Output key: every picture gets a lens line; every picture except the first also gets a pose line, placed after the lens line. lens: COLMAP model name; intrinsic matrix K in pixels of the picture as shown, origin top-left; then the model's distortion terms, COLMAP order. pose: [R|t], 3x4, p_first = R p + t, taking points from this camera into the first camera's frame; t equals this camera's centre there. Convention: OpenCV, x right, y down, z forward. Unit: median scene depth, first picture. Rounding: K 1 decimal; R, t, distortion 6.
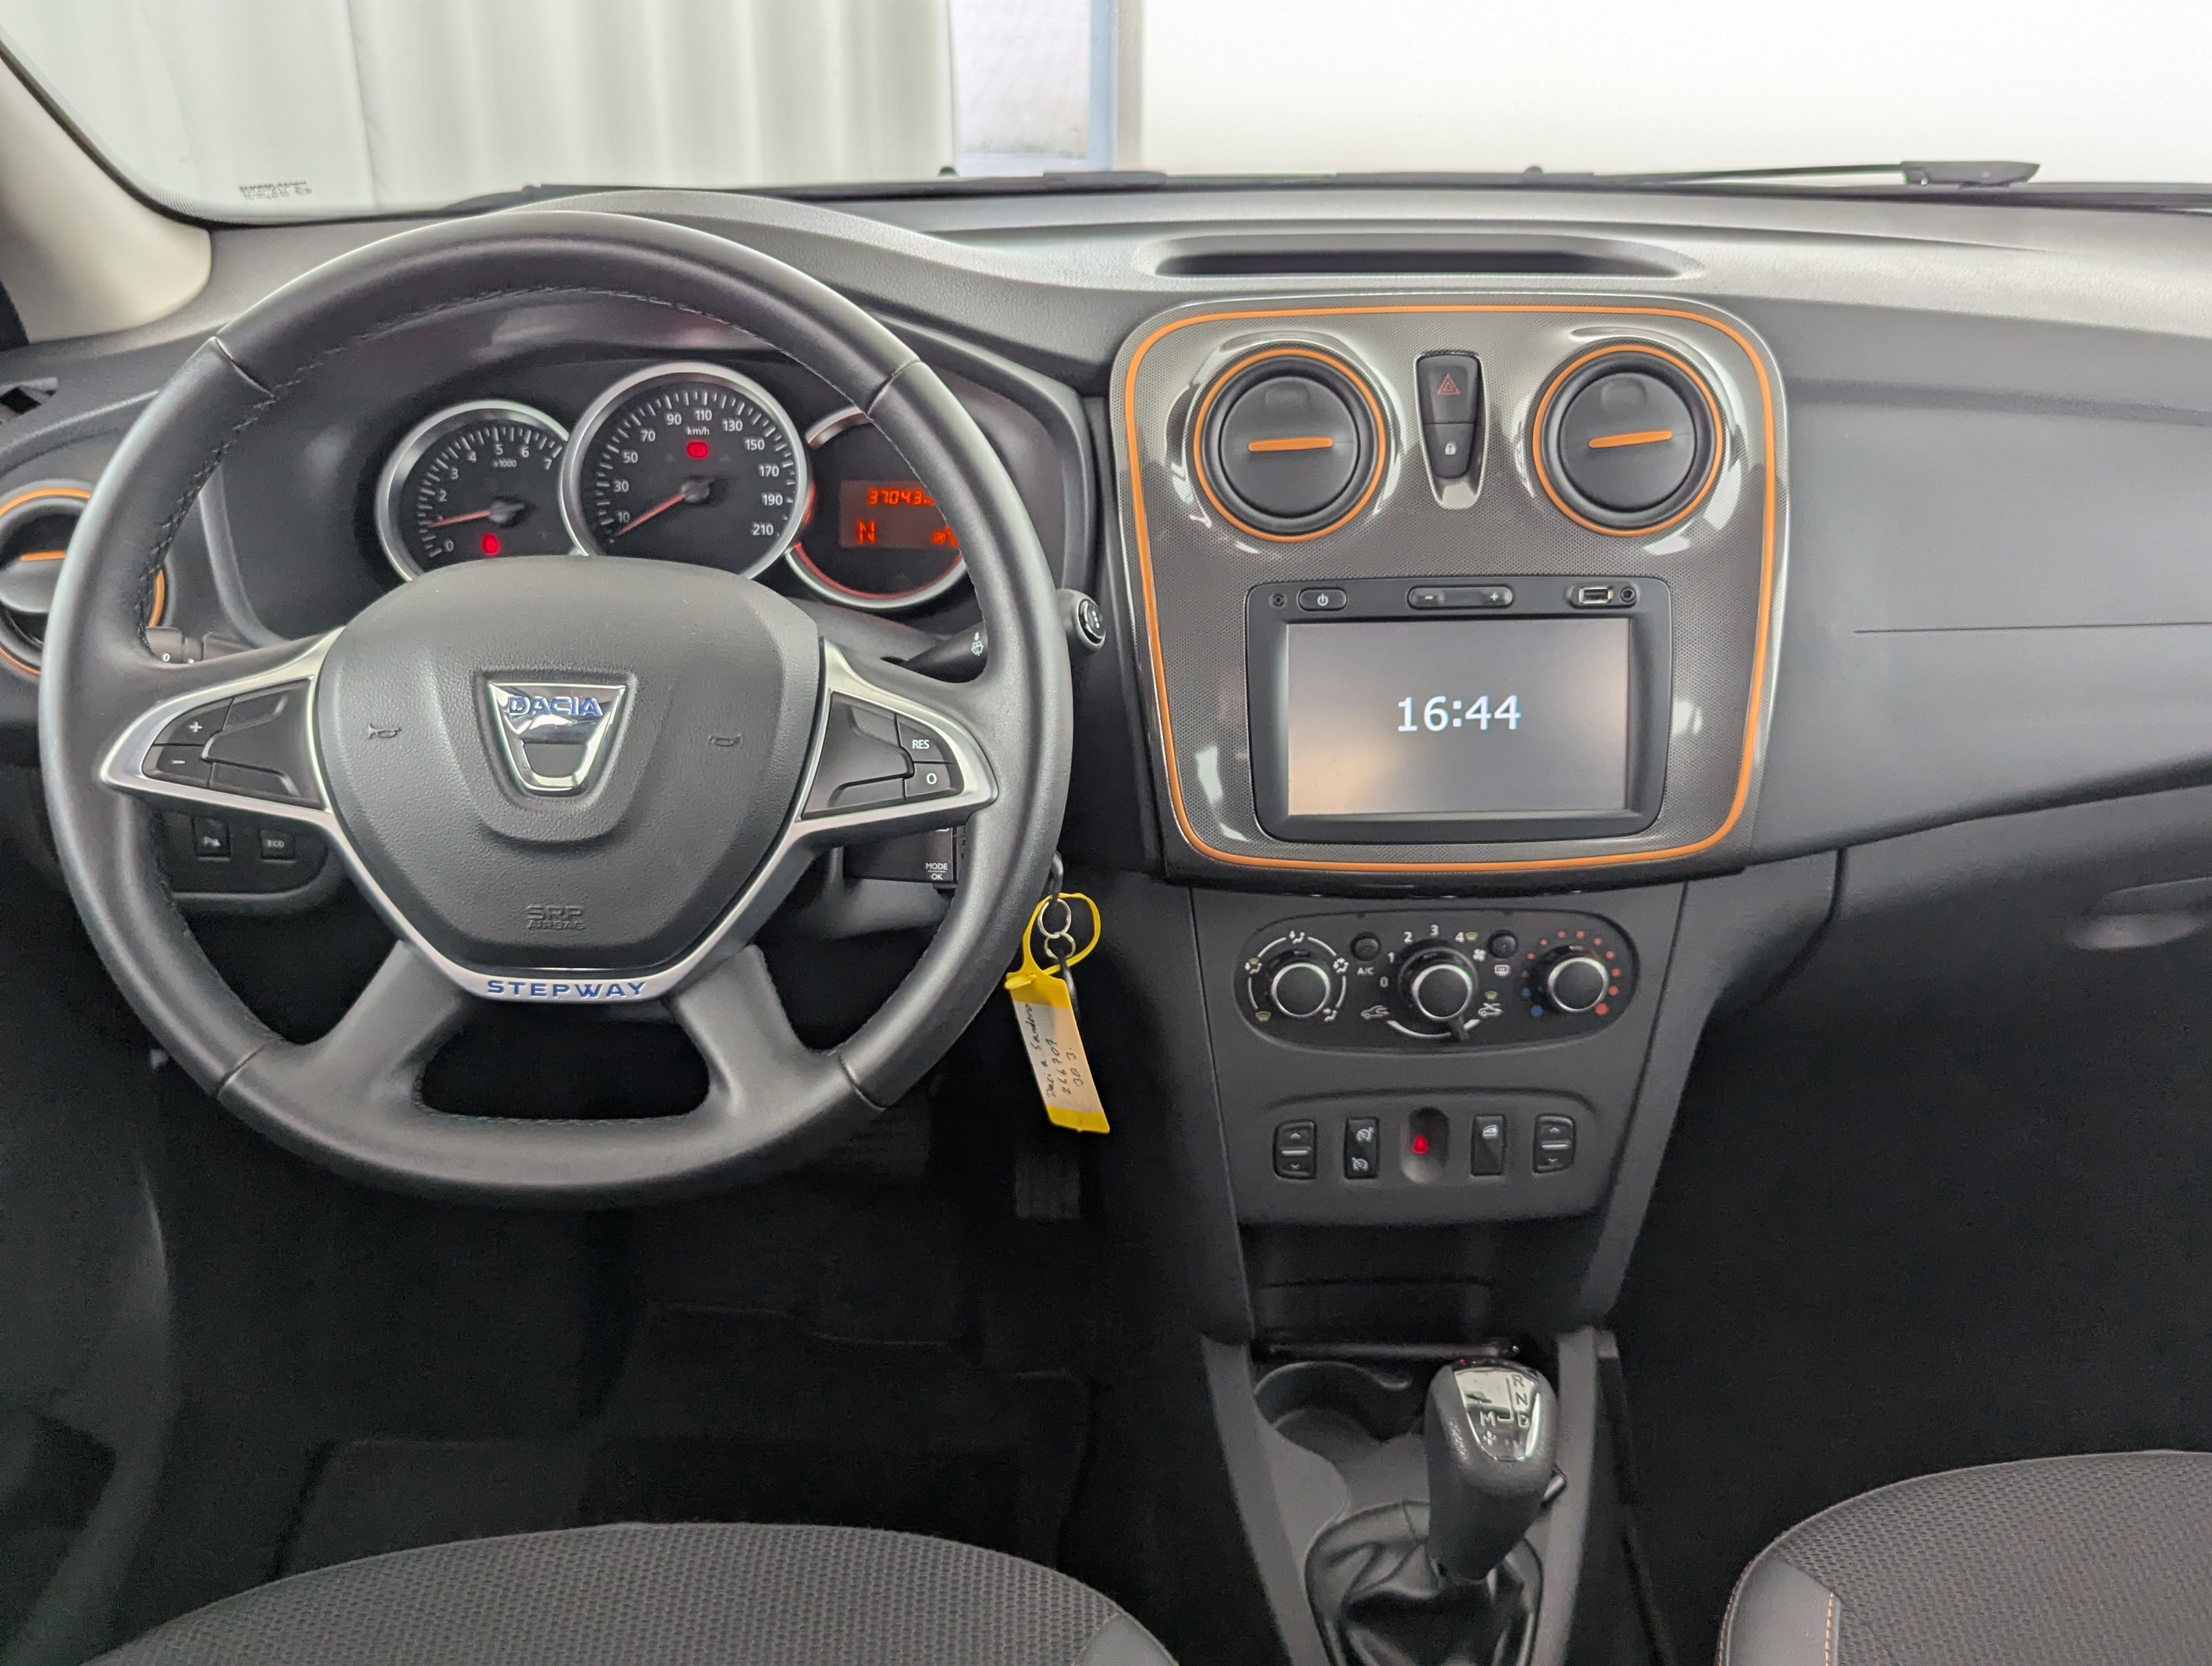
lens RADIAL K [[1982.2, 0, 1105.5], [0, 1982.2, 816.6], [0, 0, 1]] dist [0.087635, -0.119052]
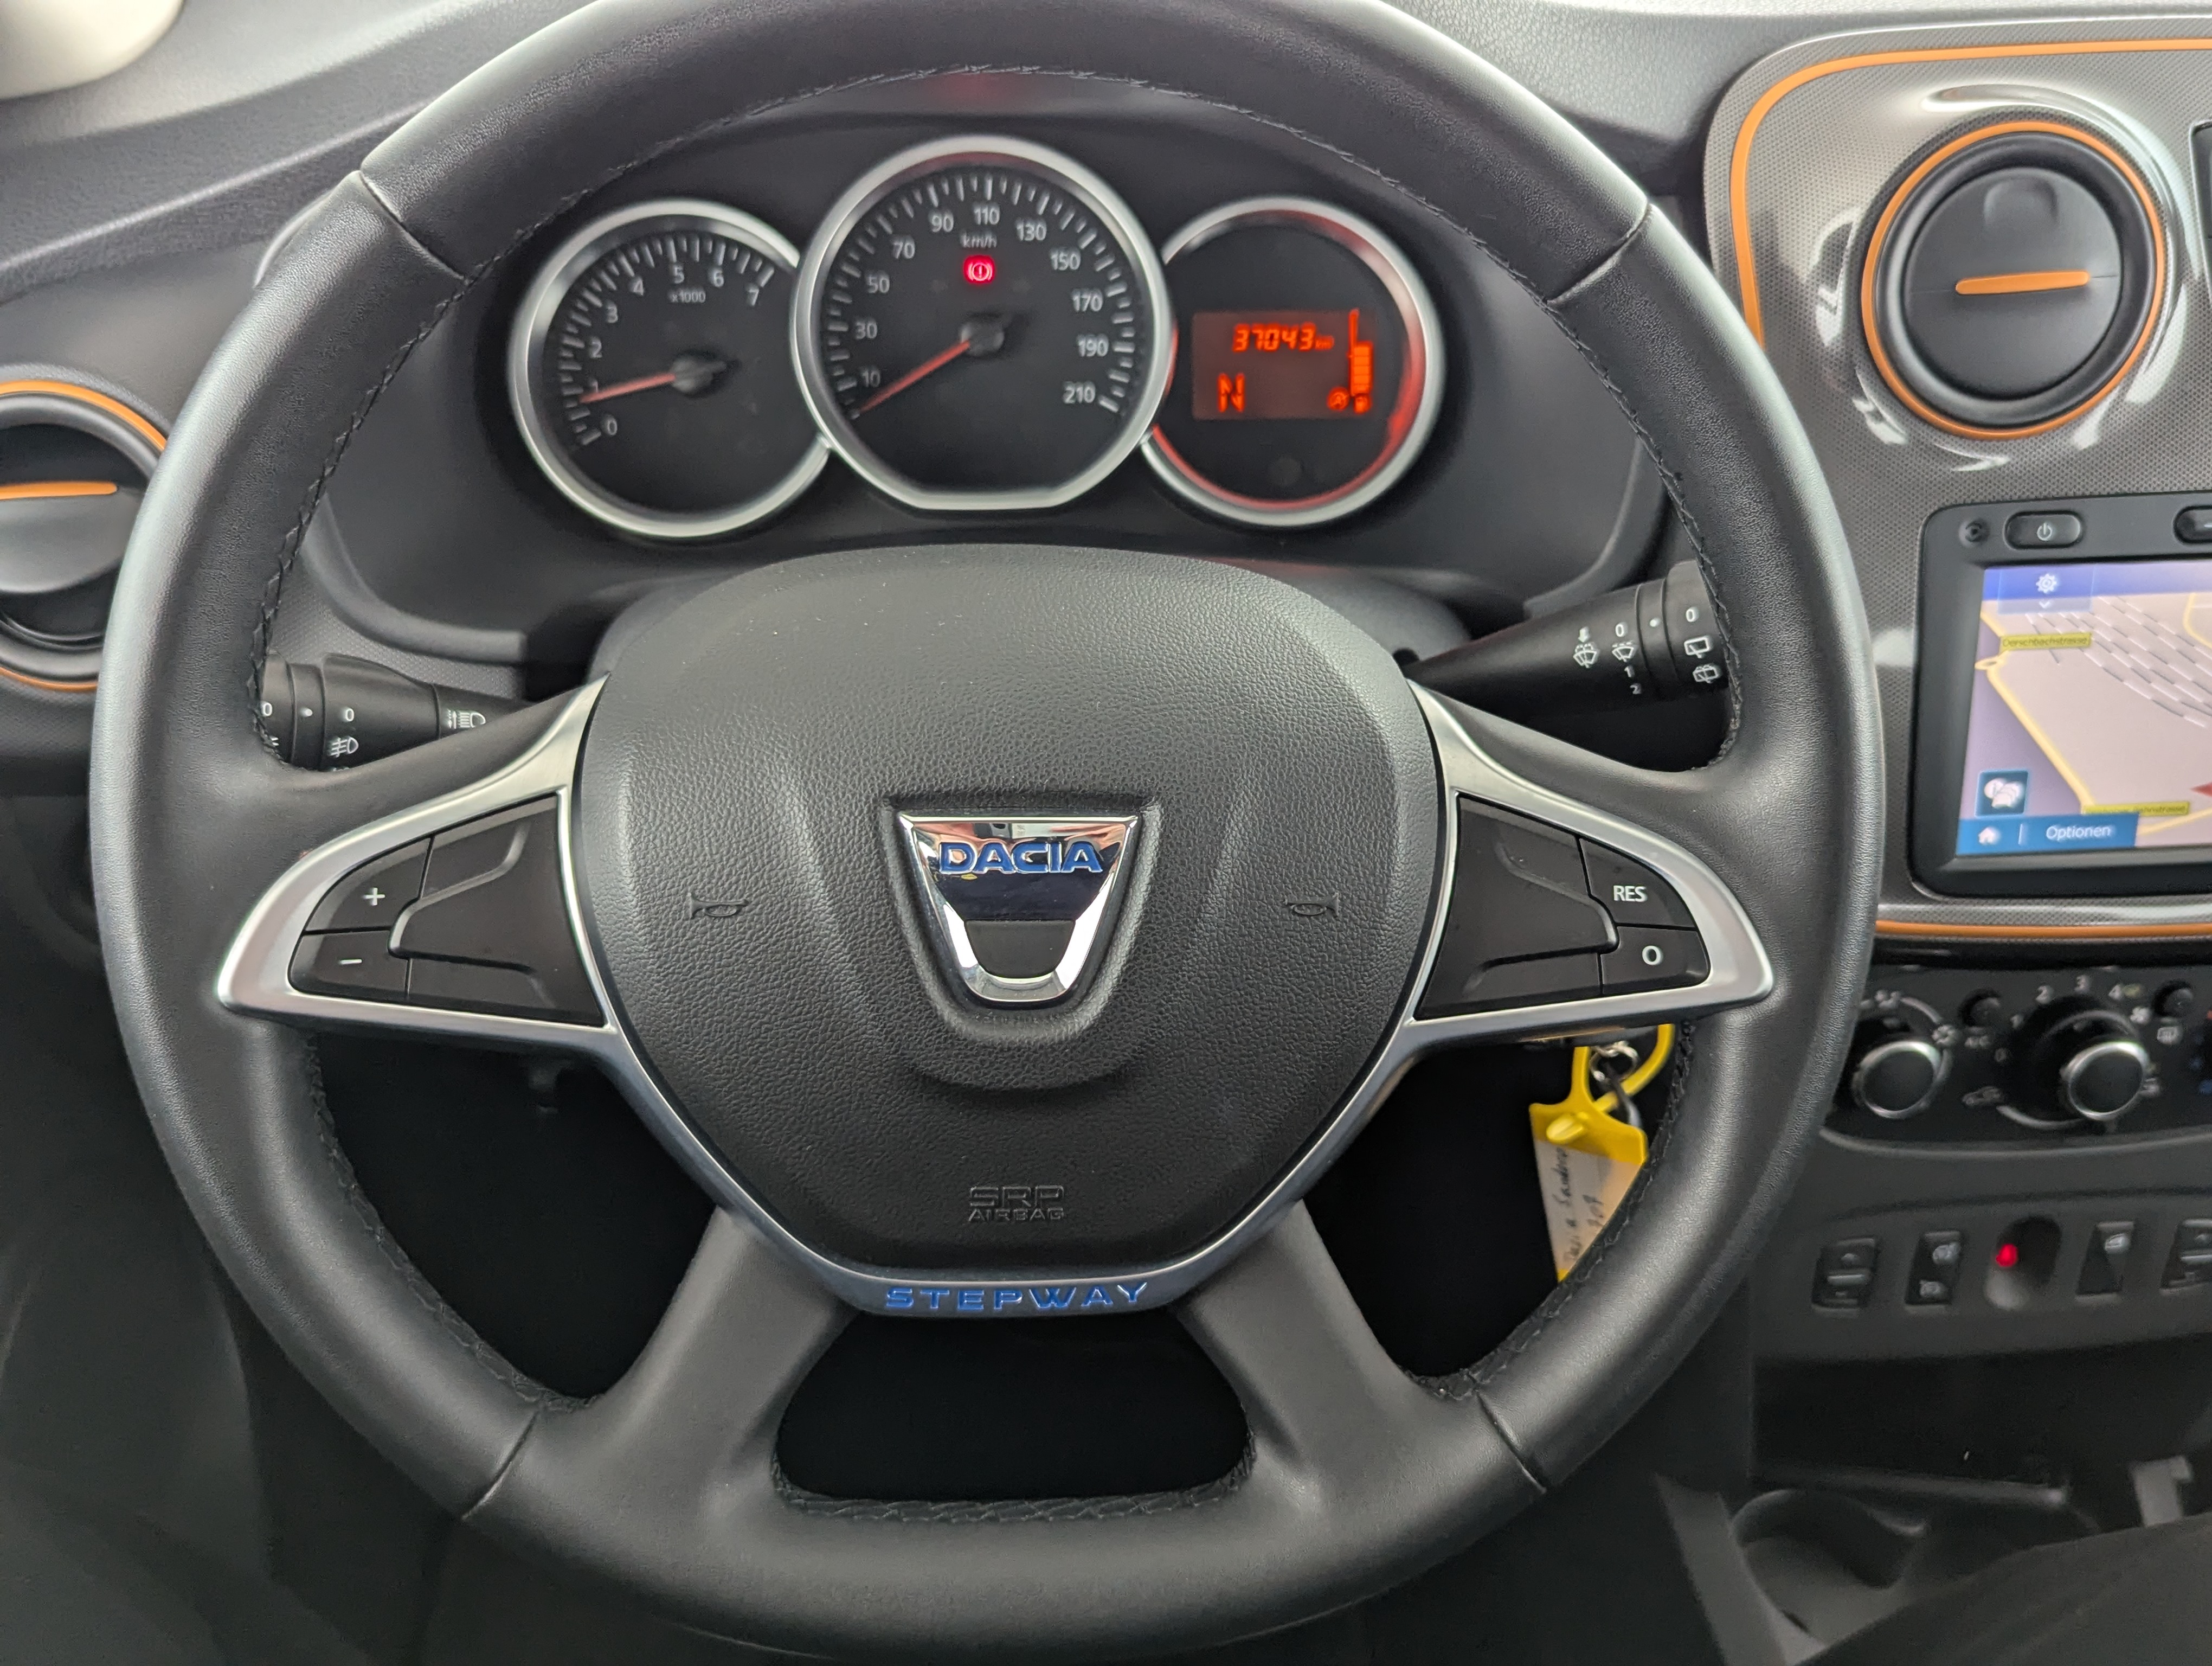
lens RADIAL K [[2014.2, 0, 1100.8], [0, 2014.2, 863.1], [0, 0, 1]] dist [0.024915, 0.005954]
pose [[0.999115, -0.019911, 0.037063, -0.200326], [0.013206, 0.984820, 0.173077, -0.110290], [-0.039947, -0.172434, 0.984211, 0.322777]]
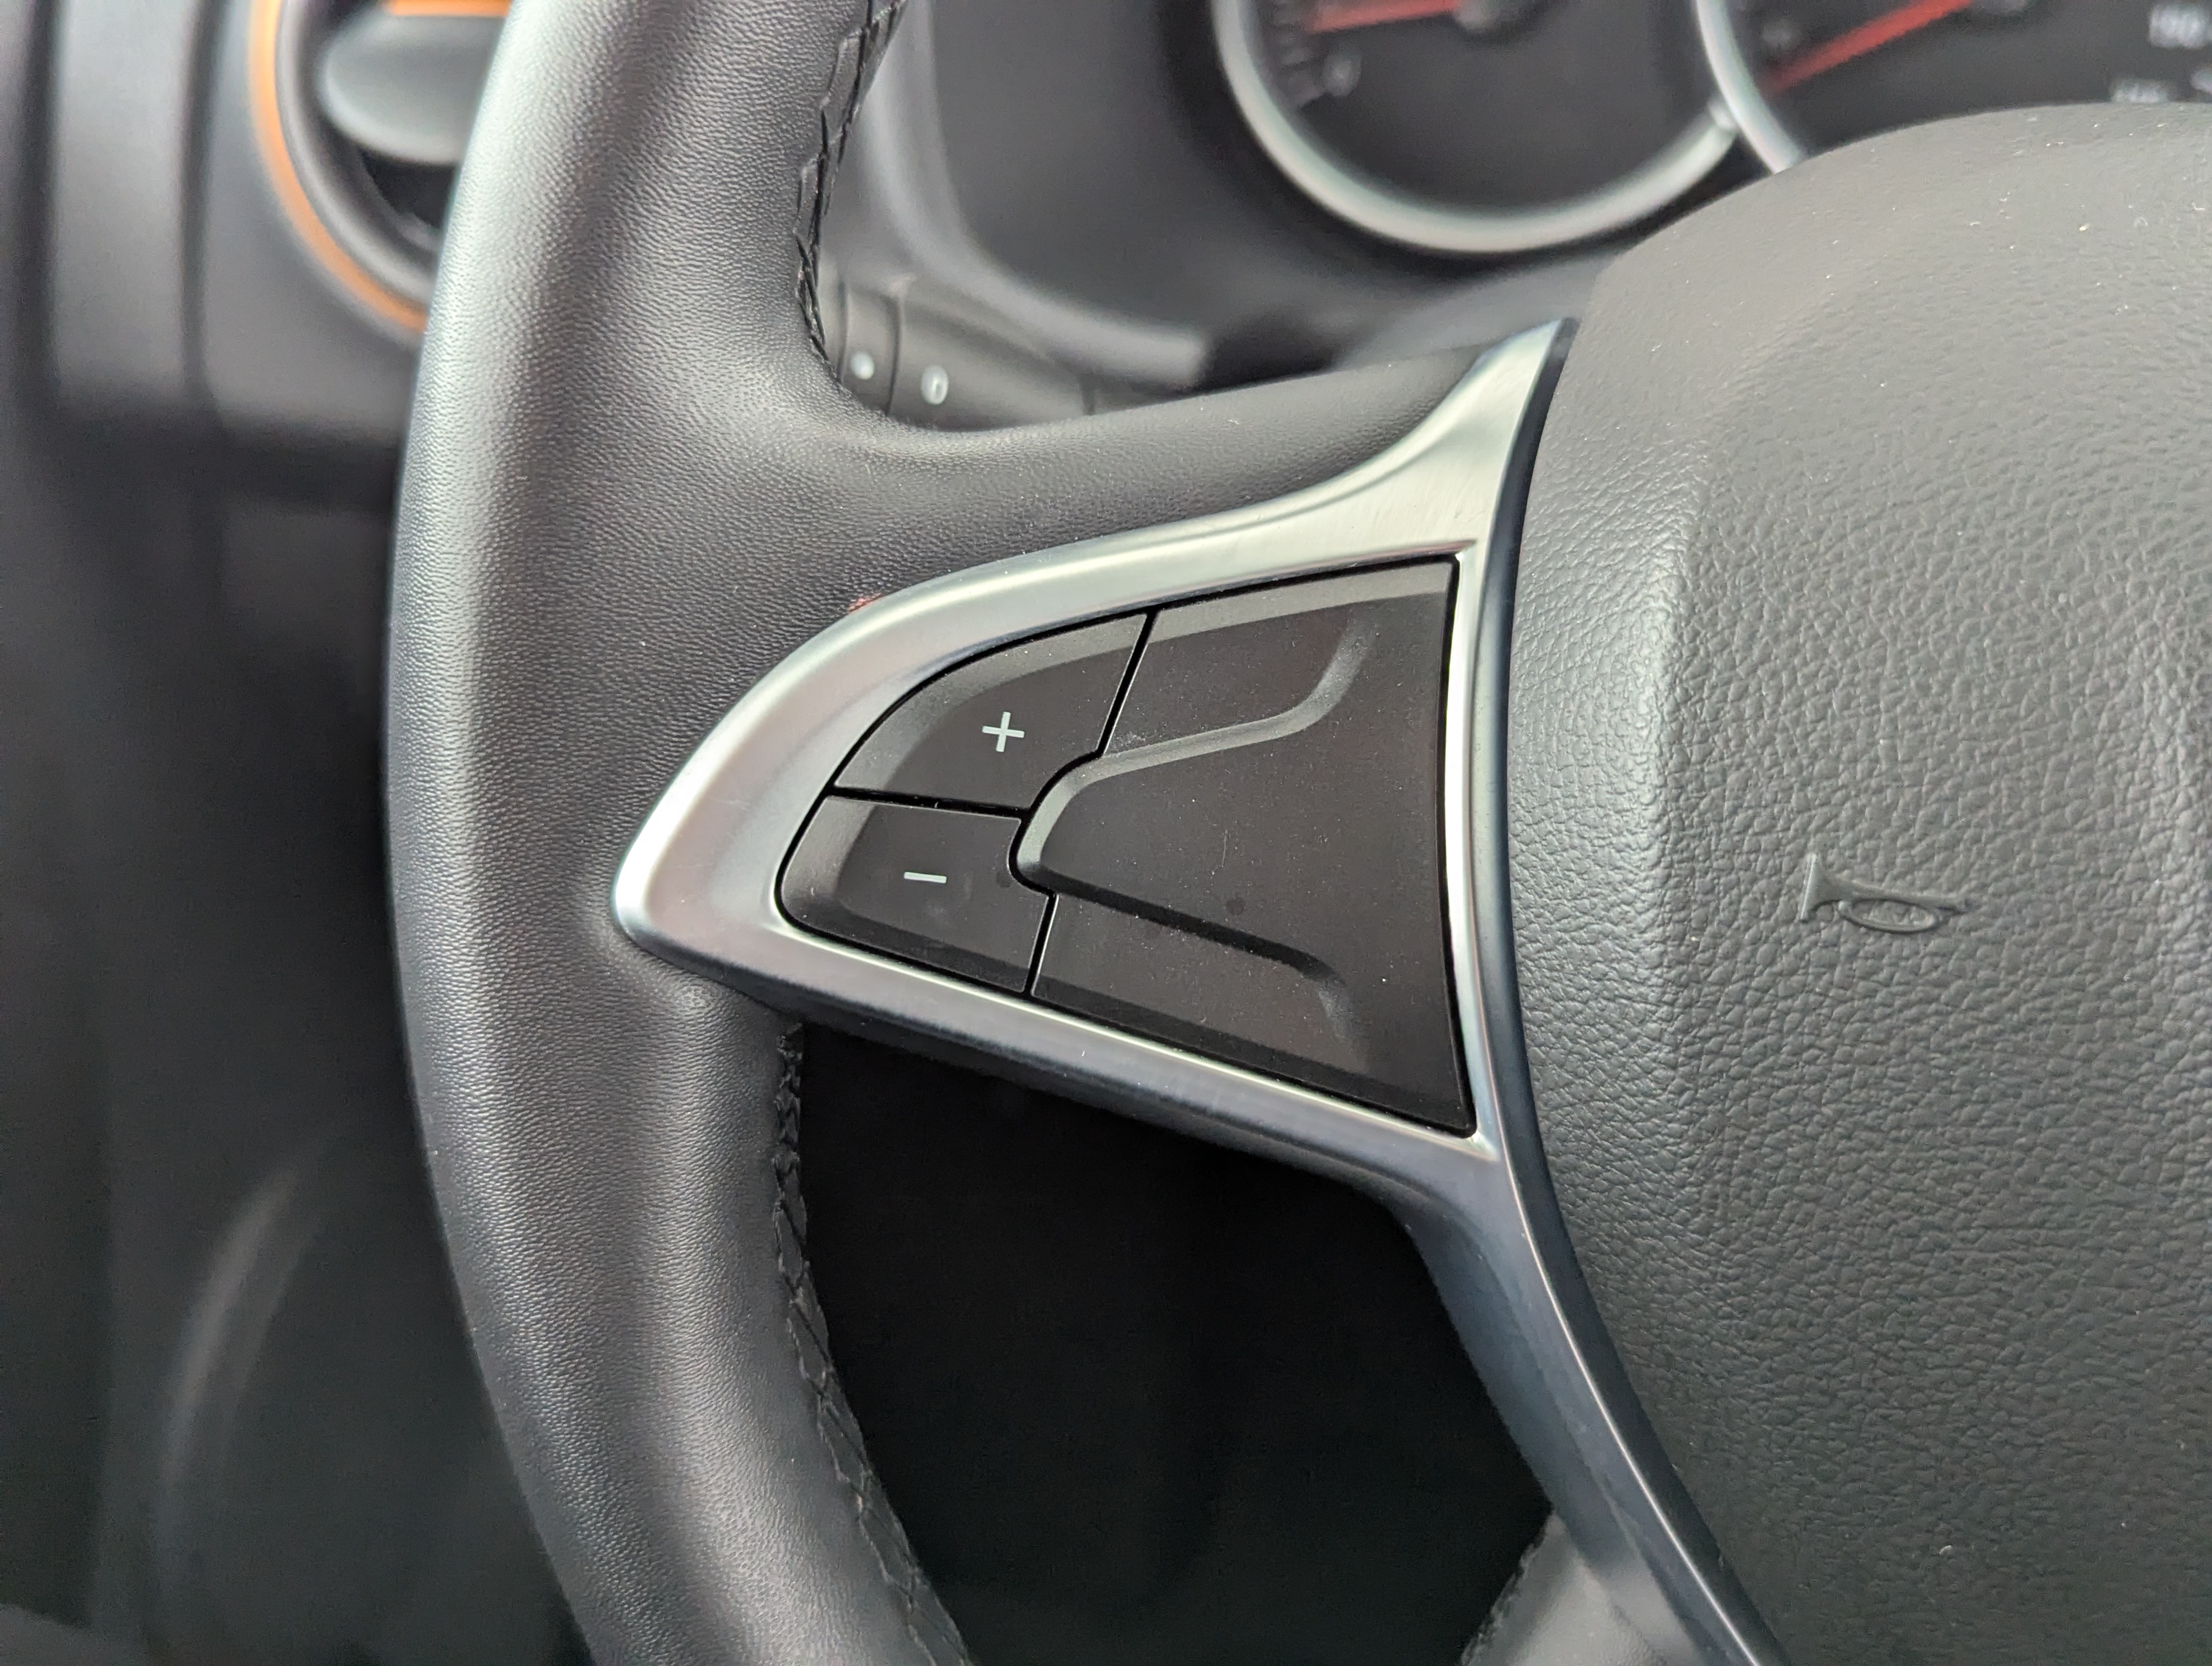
lens RADIAL K [[1982.2, 0, 1105.5], [0, 1982.2, 816.6], [0, 0, 1]] dist [0.087635, -0.119052]
pose [[0.978902, 0.147166, -0.141750, -0.301788], [-0.121503, 0.976998, 0.175247, -0.056669], [0.164280, -0.154326, 0.974267, 0.574908]]
